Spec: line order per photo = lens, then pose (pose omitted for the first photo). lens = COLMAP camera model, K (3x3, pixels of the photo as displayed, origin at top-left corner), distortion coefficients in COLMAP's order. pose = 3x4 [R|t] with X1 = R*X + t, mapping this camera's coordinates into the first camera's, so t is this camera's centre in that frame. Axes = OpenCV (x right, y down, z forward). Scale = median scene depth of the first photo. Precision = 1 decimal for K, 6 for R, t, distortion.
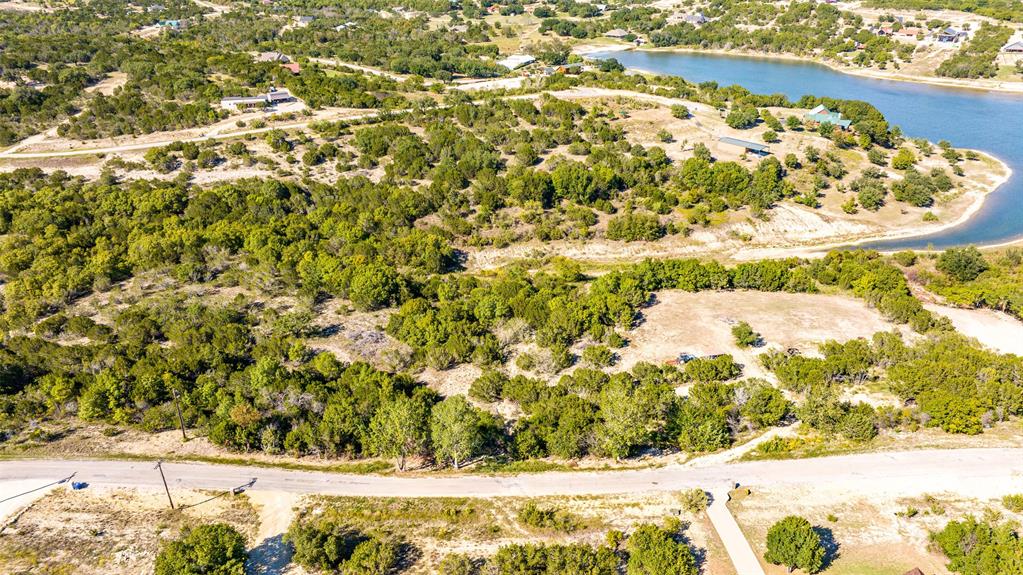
lens RADIAL K [[719.4, 0, 512.9], [0, 719.4, 286.4], [0, 0, 1]] dist [-0.041211, 0.043581]
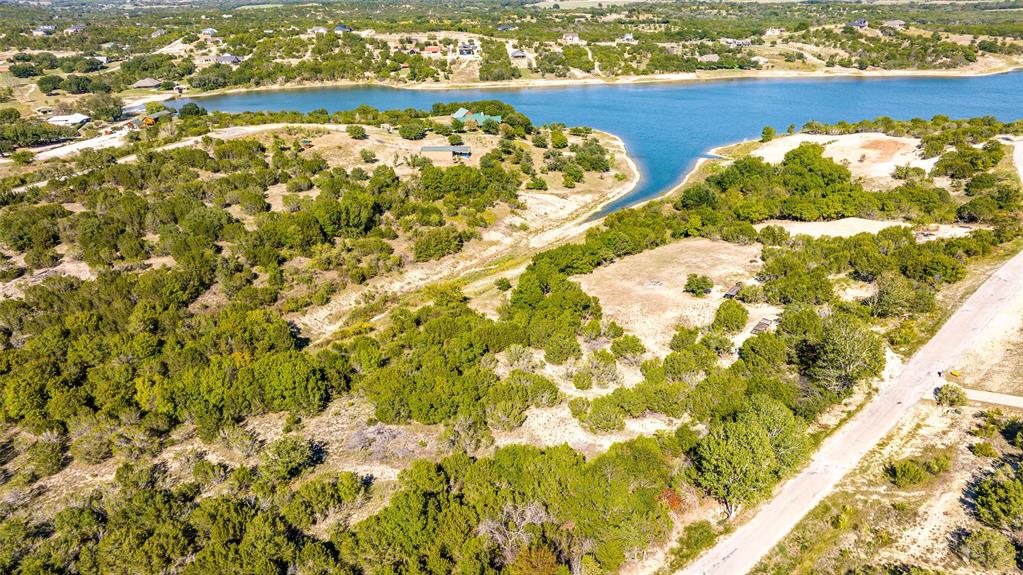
lens RADIAL K [[719.4, 0, 510.0], [0, 719.4, 283.4], [0, 0, 1]] dist [-0.041211, 0.043581]
pose [[0.746102, -0.275516, 0.606155, -0.309915], [0.315936, 0.947853, 0.041950, -0.038940], [-0.586103, 0.160207, 0.794240, 0.204722]]
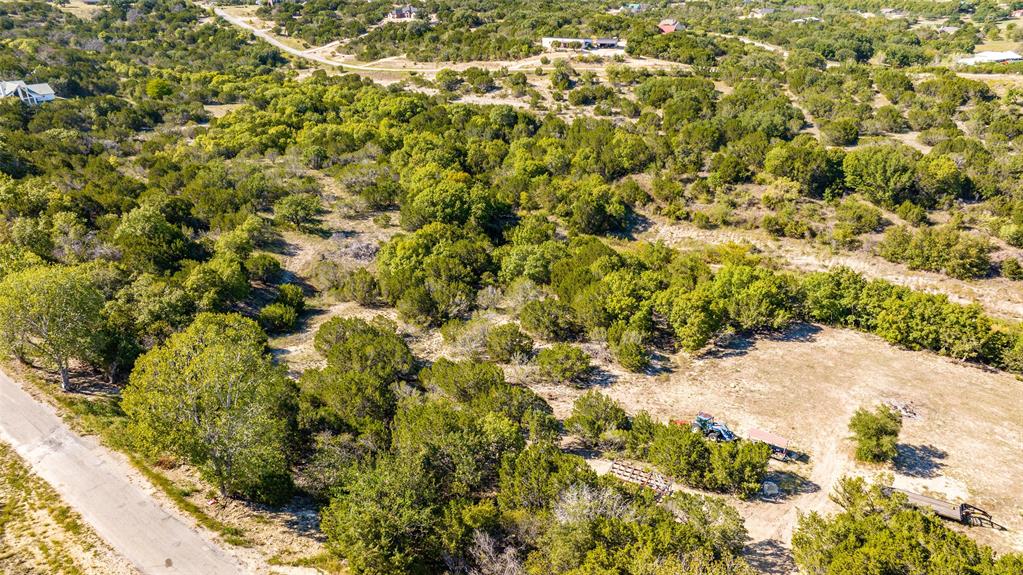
lens RADIAL K [[719.4, 0, 514.3], [0, 719.4, 288.7], [0, 0, 1]] dist [-0.041211, 0.043581]
pose [[0.770100, 0.264353, -0.580571, 0.234094], [-0.283911, 0.957023, 0.059169, 0.011584], [0.571262, 0.119264, 0.812056, 0.307054]]
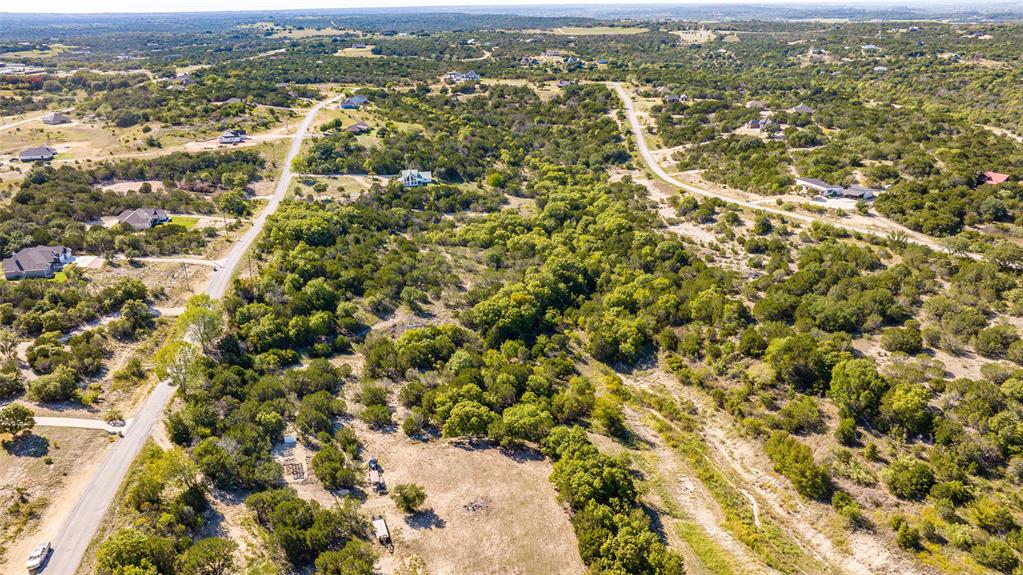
lens RADIAL K [[719.4, 0, 512.9], [0, 719.4, 285.3], [0, 0, 1]] dist [-0.041211, 0.043581]
pose [[0.153832, 0.360643, -0.919931, 0.642542], [-0.431620, 0.862018, 0.265763, -0.269720], [0.888842, 0.356178, 0.288266, 0.470135]]
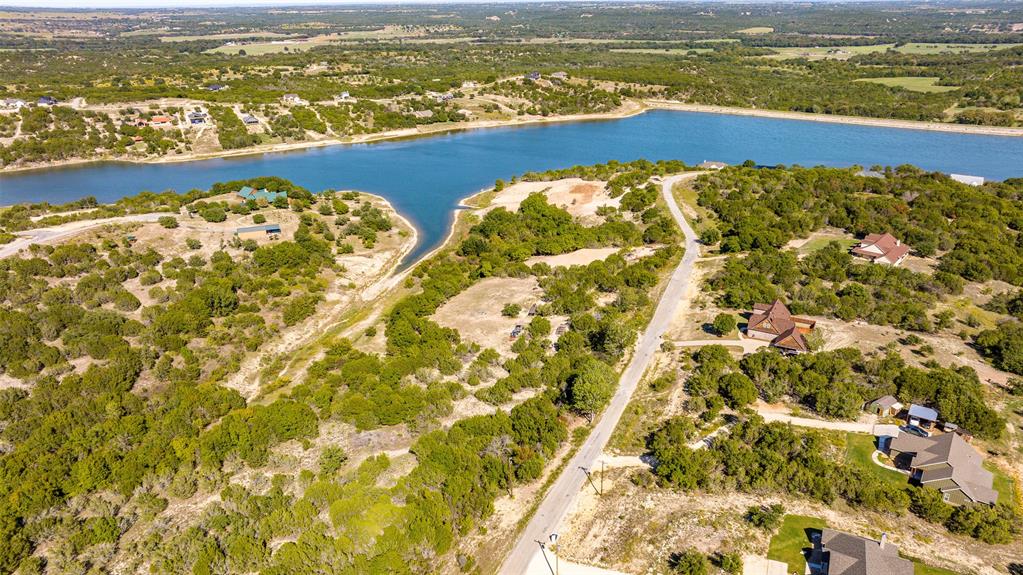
lens RADIAL K [[719.4, 0, 508.3], [0, 719.4, 291.9], [0, 0, 1]] dist [-0.041211, 0.043581]
pose [[0.406504, -0.348693, 0.844492, -0.621310], [0.423617, 0.890884, 0.163937, -0.142751], [-0.809508, 0.291100, 0.509860, 0.108130]]
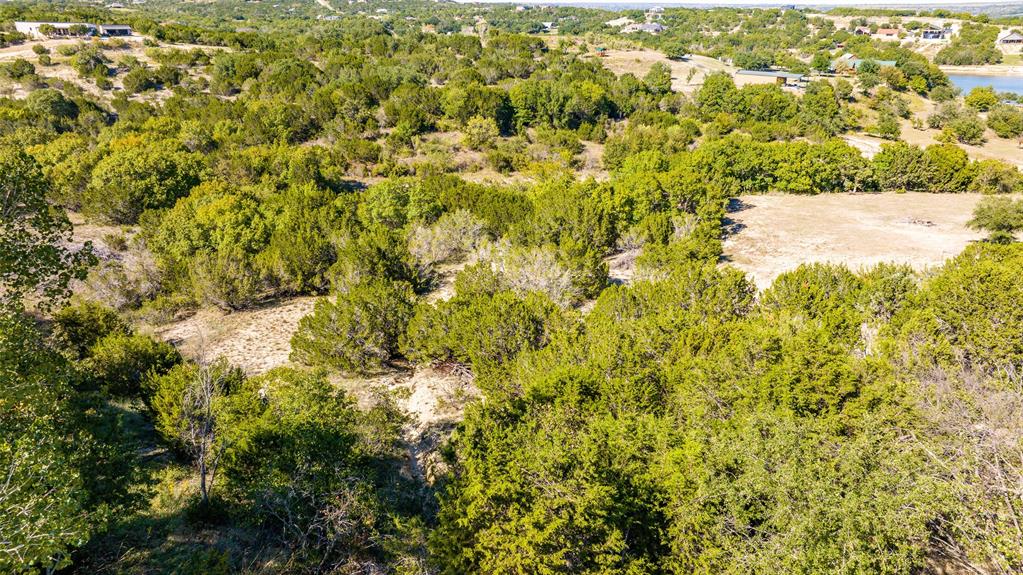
lens RADIAL K [[719.4, 0, 512.3], [0, 719.4, 285.5], [0, 0, 1]] dist [-0.041211, 0.043581]
pose [[0.996692, -0.023739, 0.077721, 0.002738], [0.031238, 0.994821, -0.096726, 0.082096], [-0.075023, 0.098834, 0.992272, 0.377893]]
